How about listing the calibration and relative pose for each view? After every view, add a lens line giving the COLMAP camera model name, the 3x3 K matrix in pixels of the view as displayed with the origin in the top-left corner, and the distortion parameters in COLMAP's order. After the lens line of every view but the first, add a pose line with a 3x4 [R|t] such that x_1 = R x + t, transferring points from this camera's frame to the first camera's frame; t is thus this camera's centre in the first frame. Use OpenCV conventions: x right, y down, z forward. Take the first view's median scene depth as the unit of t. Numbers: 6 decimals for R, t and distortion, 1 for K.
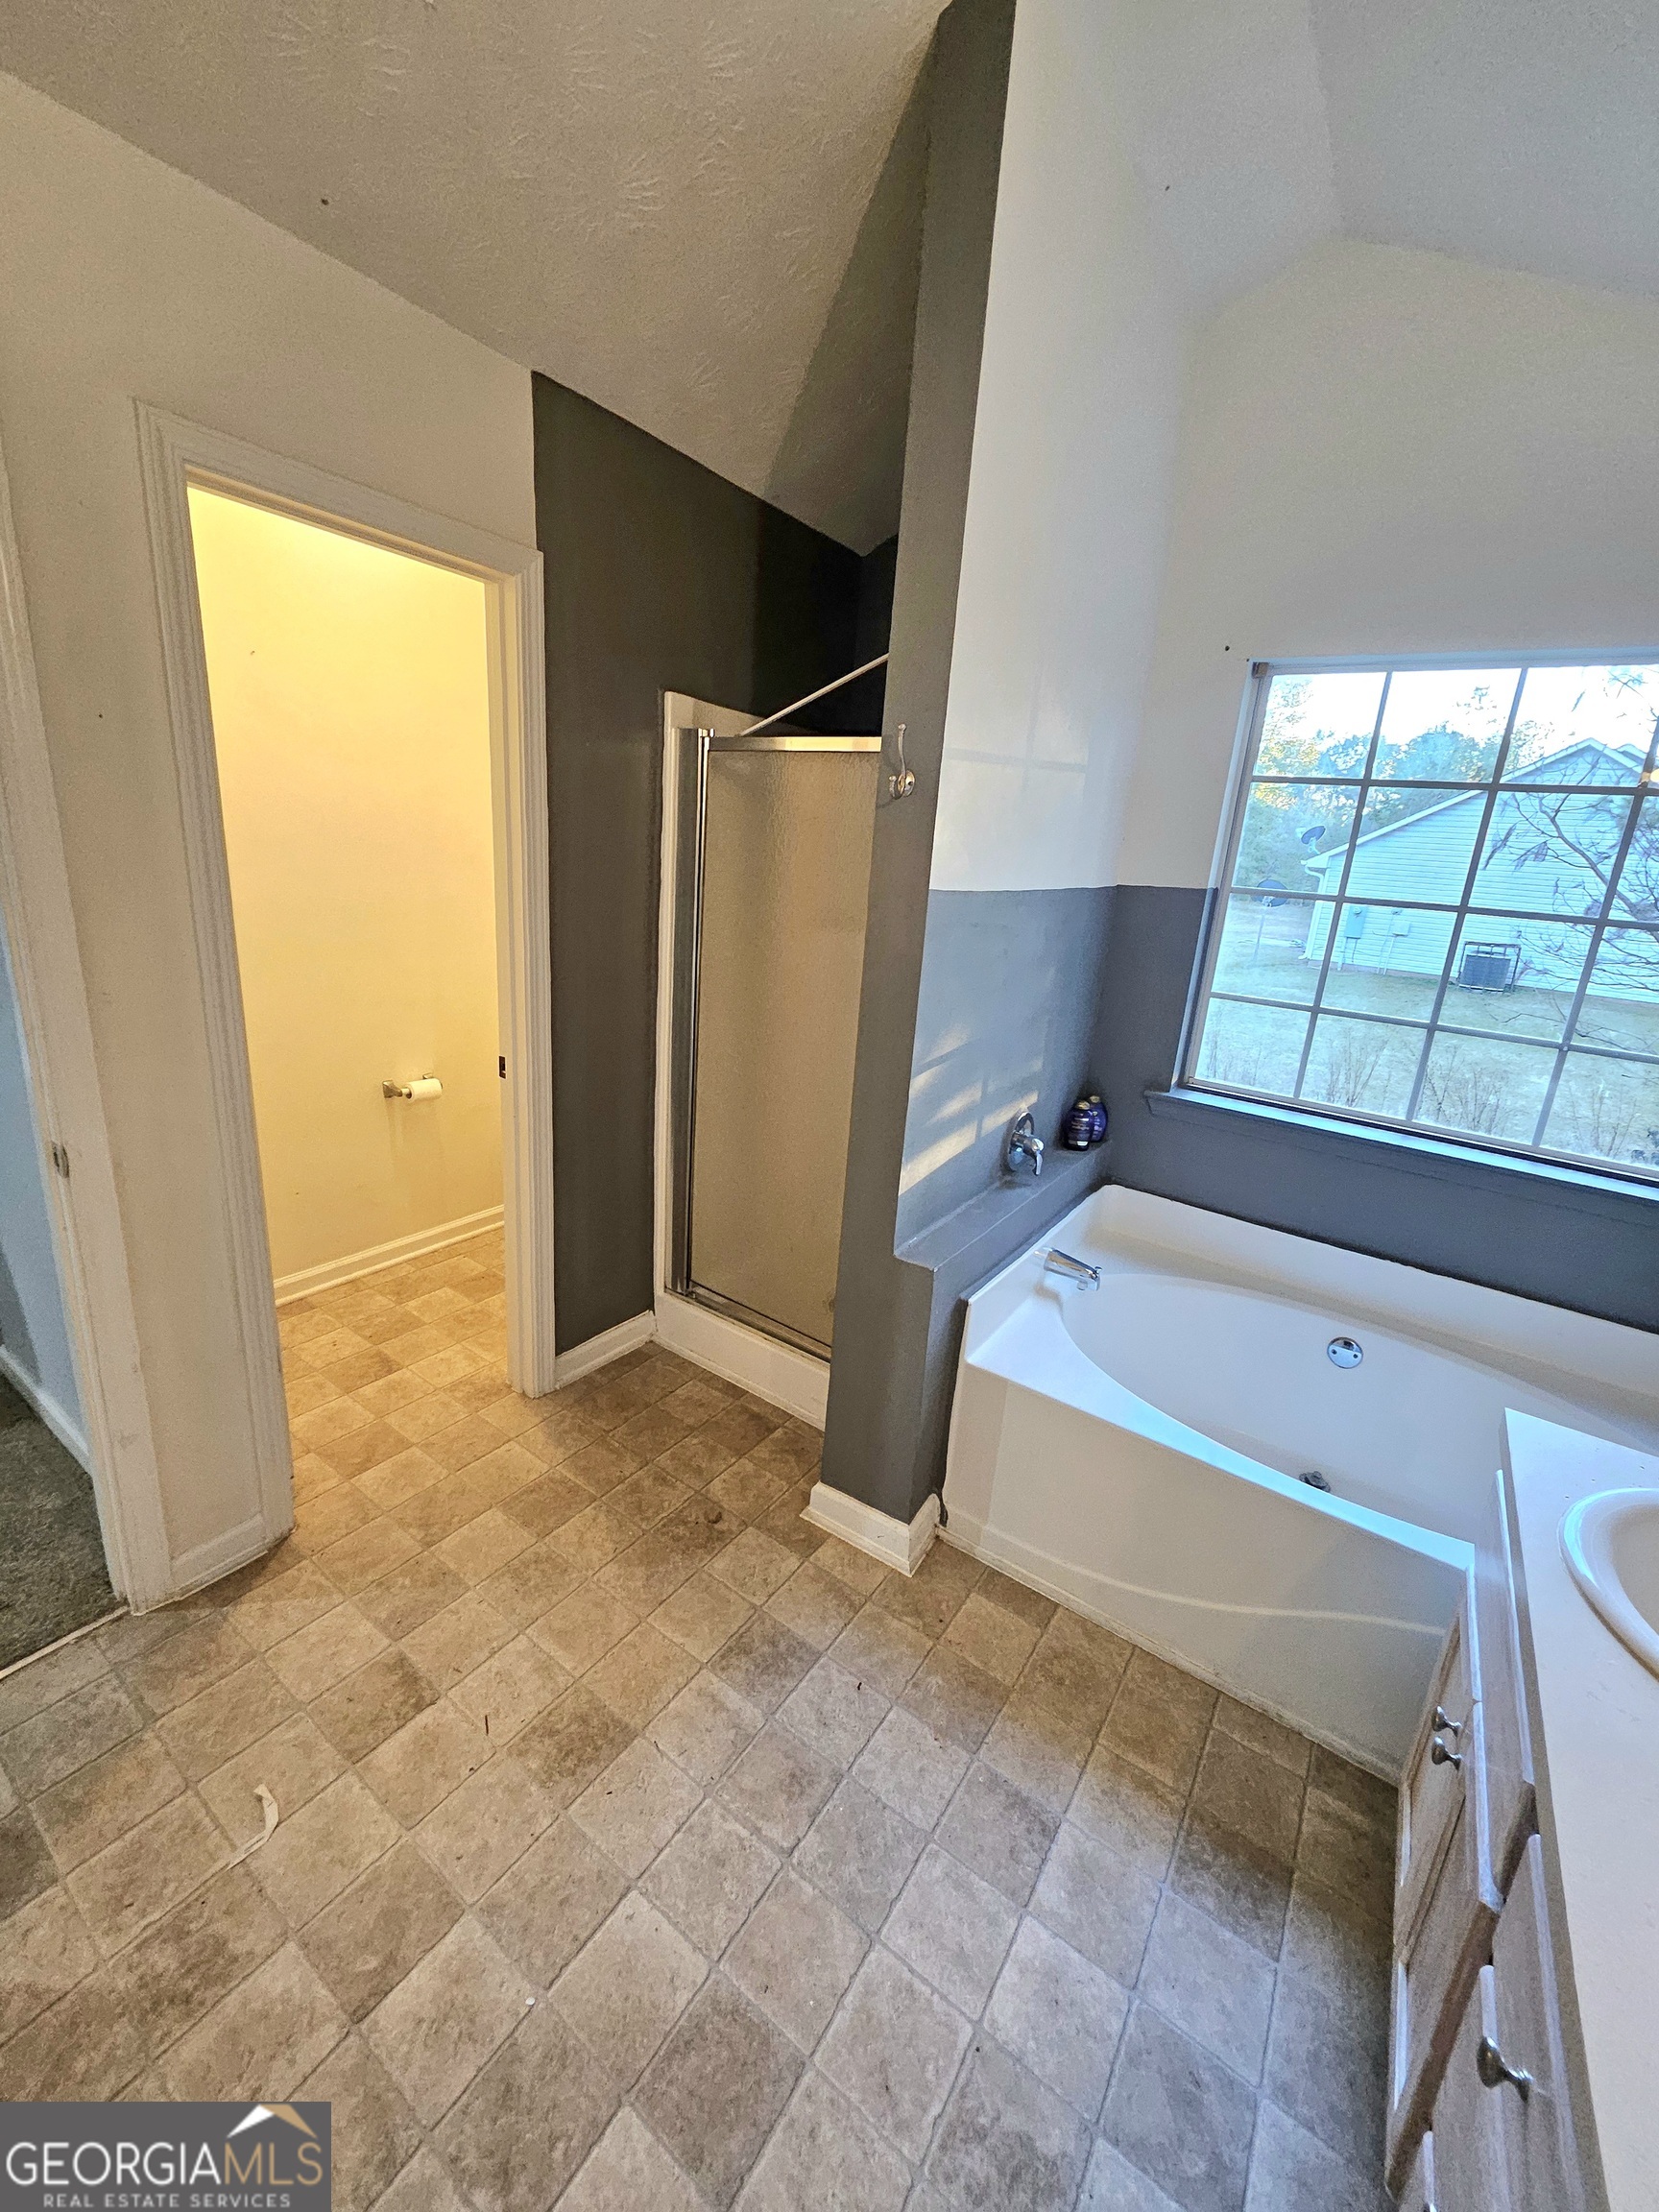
lens RADIAL K [[876.1, 0, 825.6], [0, 876.1, 1084.4], [0, 0, 1]] dist [-0.001140, 0.000645]
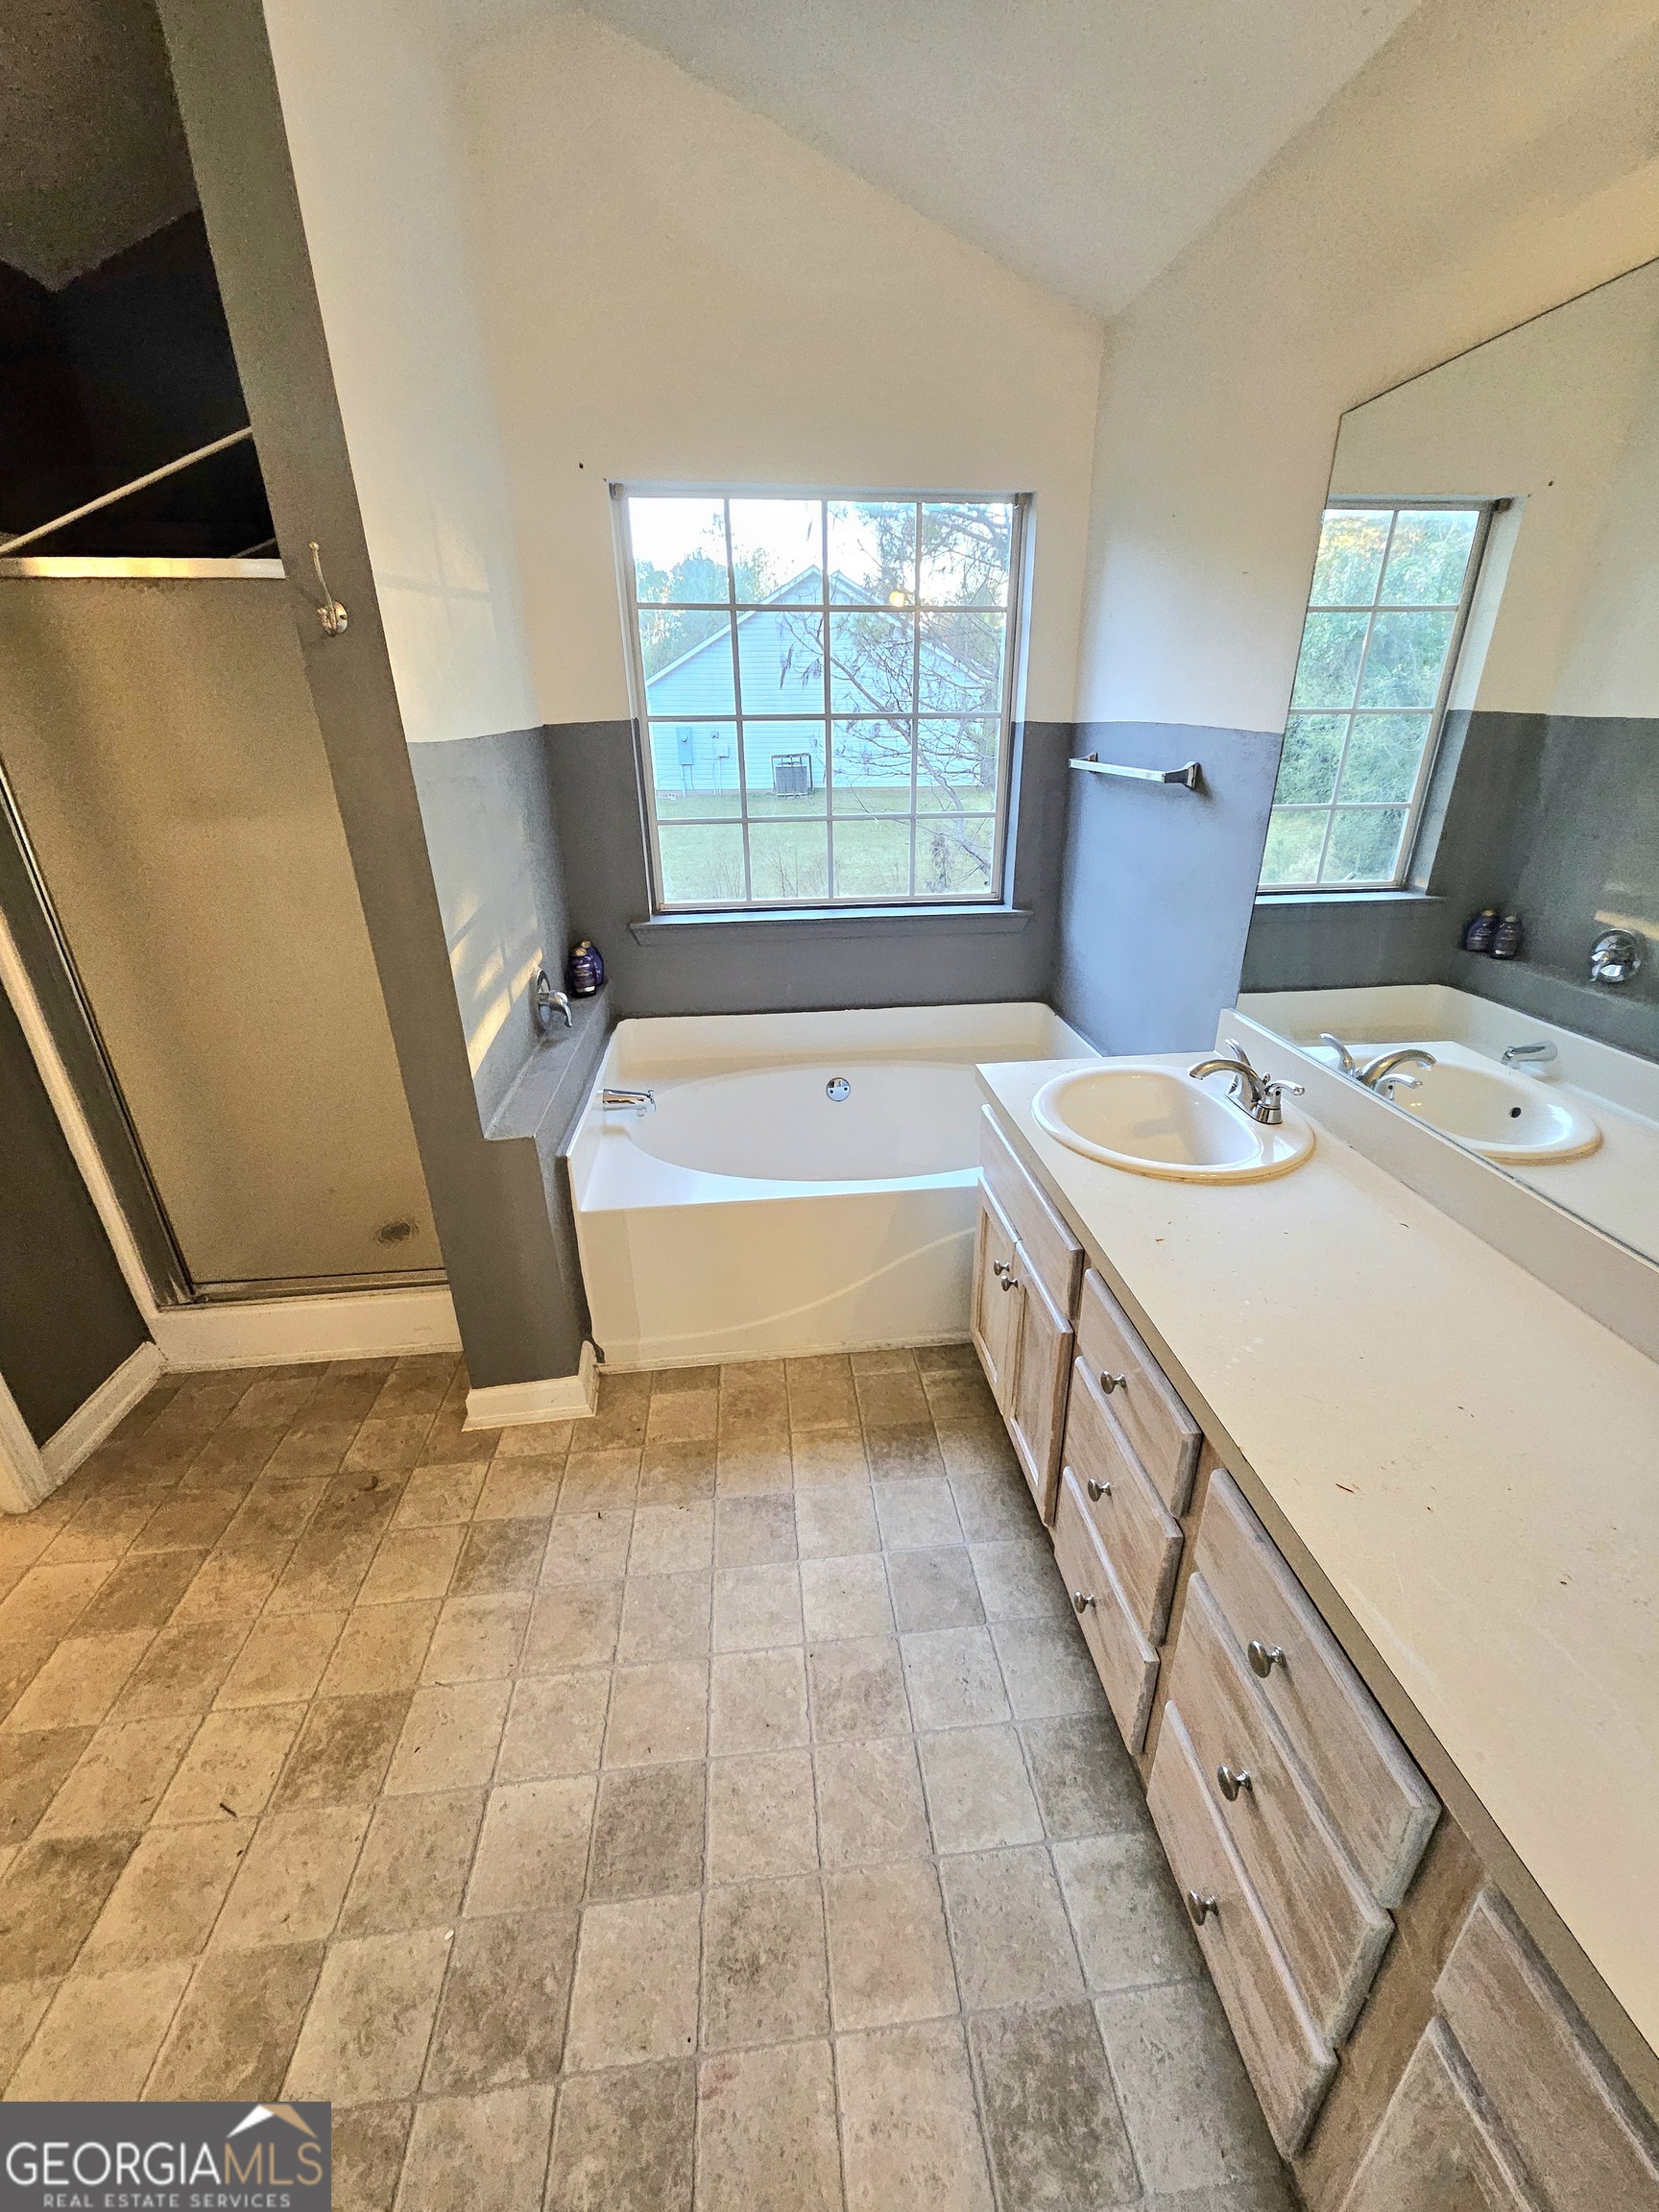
lens RADIAL K [[886.3, 0, 829.5], [0, 886.3, 1106.0], [0, 0, 1]] dist [0.000799, 0.000107]
pose [[0.753436, -0.339974, 0.562808, -0.162987], [0.239006, 0.939008, 0.247265, 0.007390], [-0.612545, -0.051784, 0.788738, -0.010067]]
